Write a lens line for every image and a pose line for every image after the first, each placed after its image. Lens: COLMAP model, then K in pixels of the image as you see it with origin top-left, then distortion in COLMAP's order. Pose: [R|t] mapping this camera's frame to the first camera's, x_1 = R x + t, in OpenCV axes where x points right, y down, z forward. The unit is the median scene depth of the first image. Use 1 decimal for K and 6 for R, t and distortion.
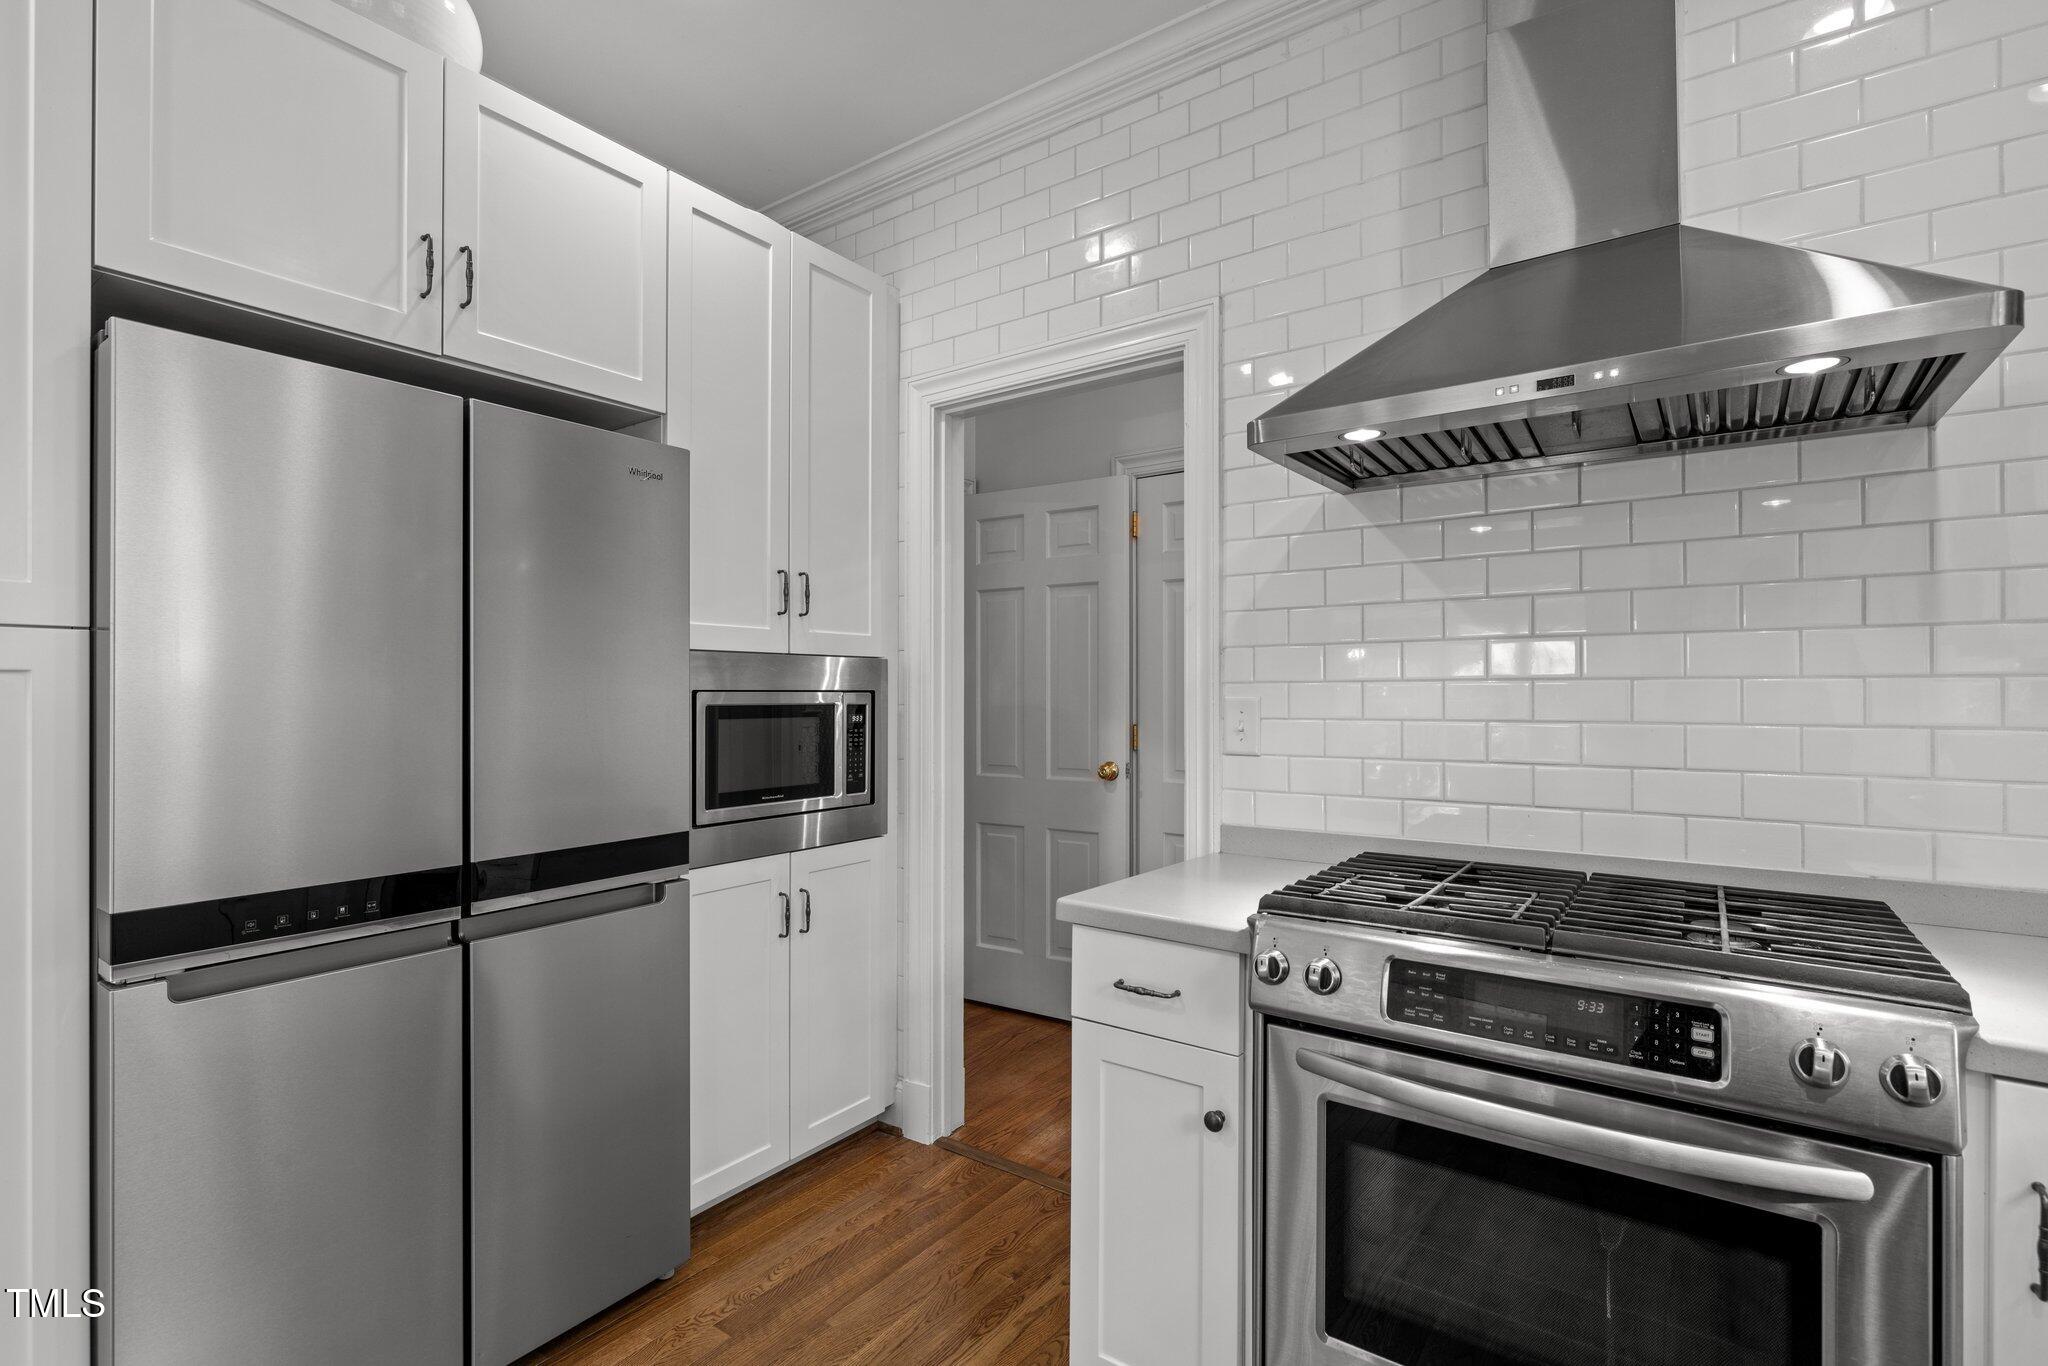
lens RADIAL K [[943.7, 0, 1020.4], [0, 943.7, 690.3], [0, 0, 1]] dist [-0.003425, 0.000337]
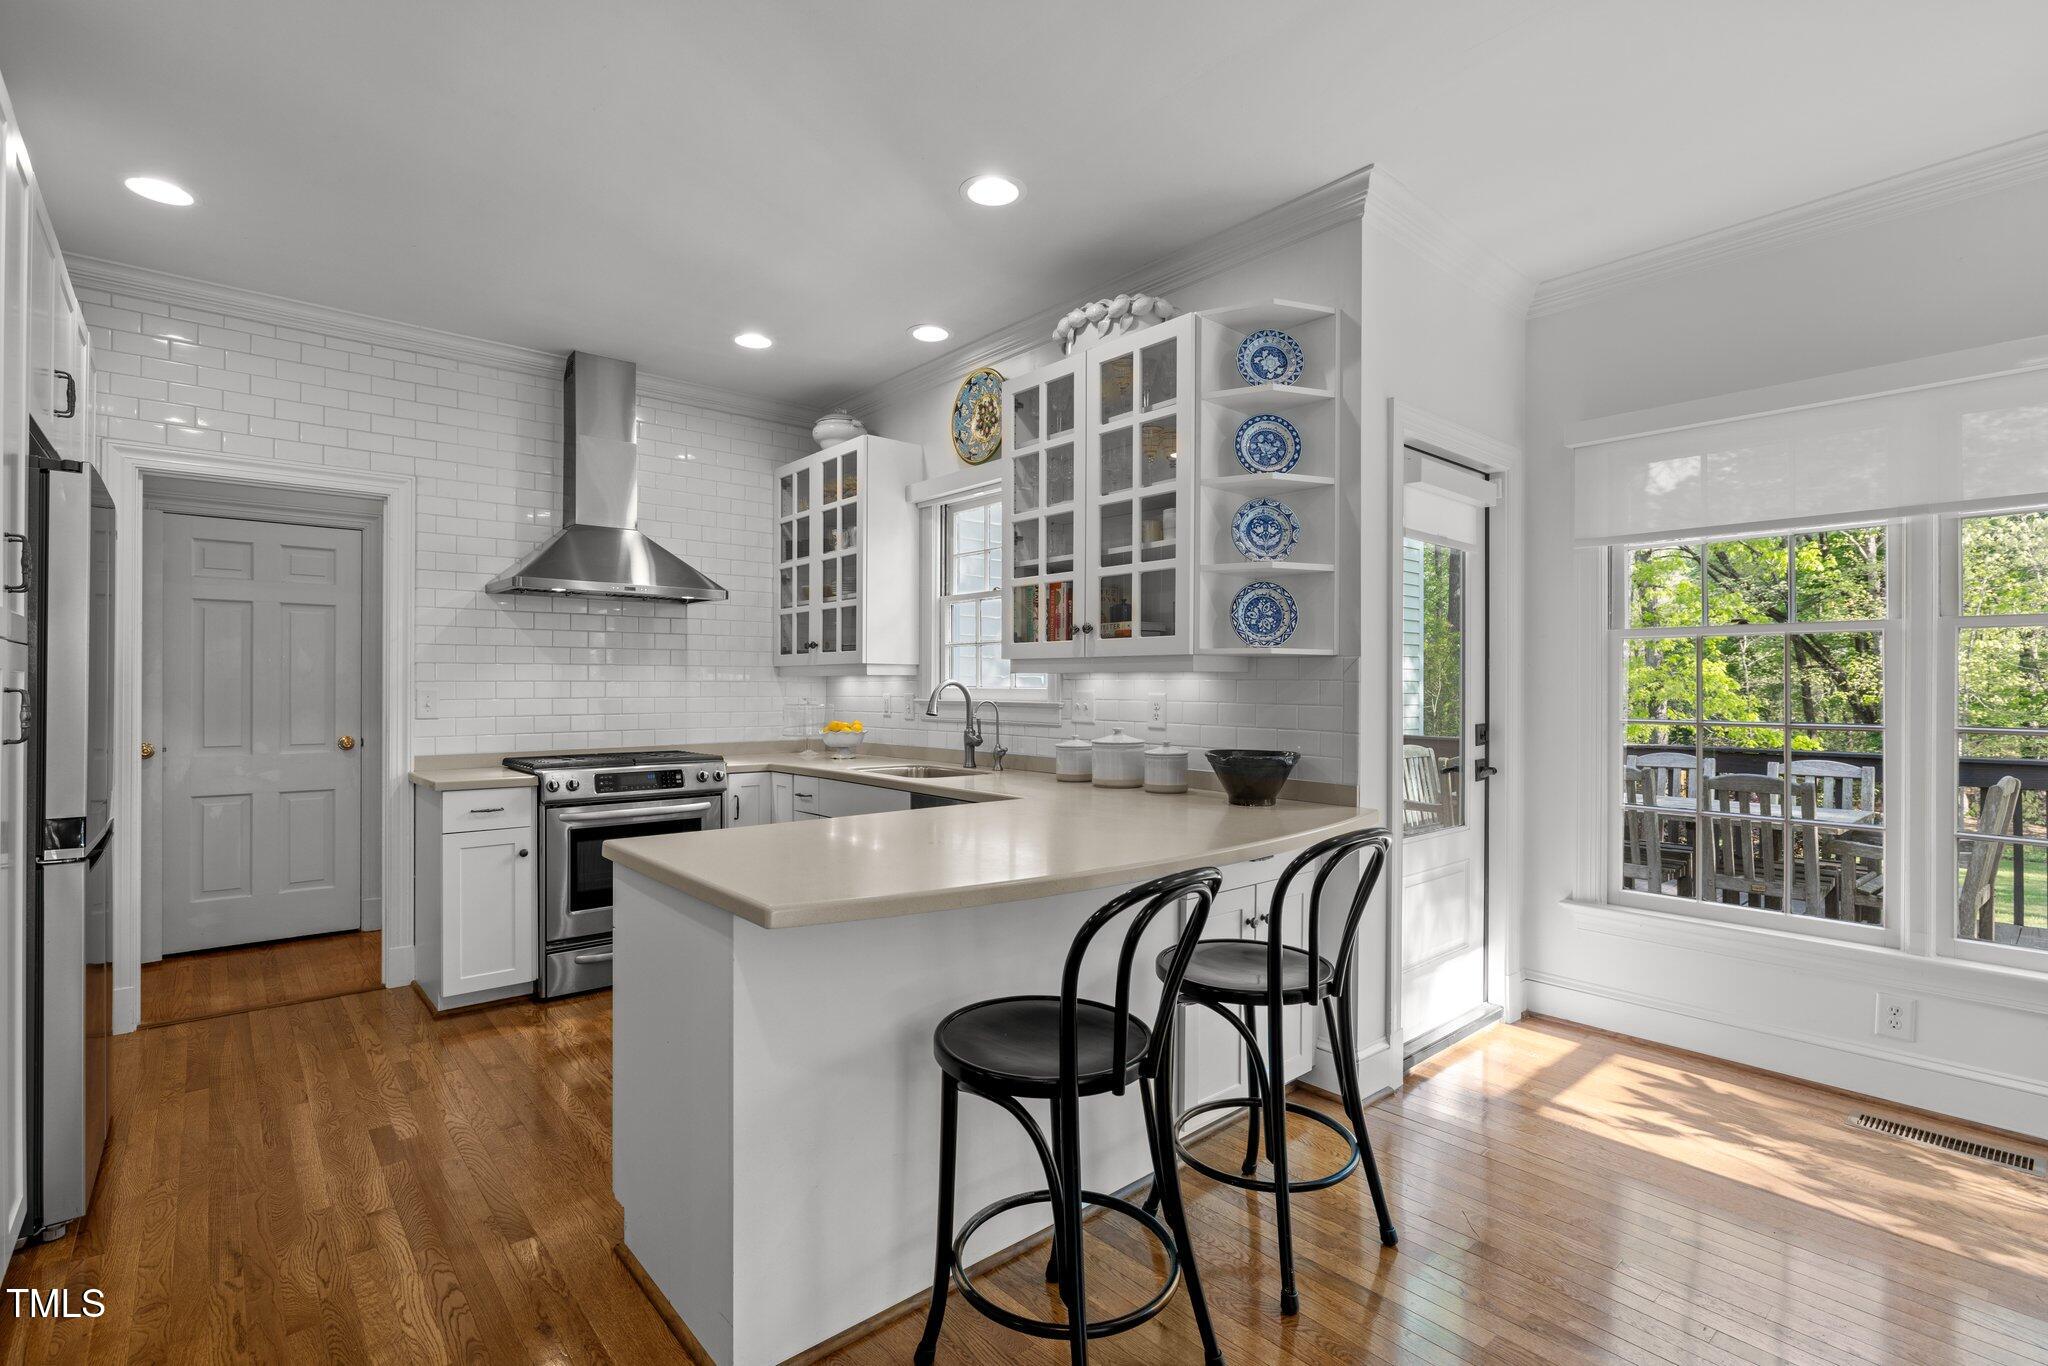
lens RADIAL K [[943.7, 0, 1020.4], [0, 943.7, 690.3], [0, 0, 1]] dist [-0.003425, 0.000337]
pose [[0.232806, -0.002320, 0.972520, -2.061581], [-0.004182, 0.999986, 0.003386, -0.000142], [-0.972514, -0.004856, 0.232793, -0.949138]]
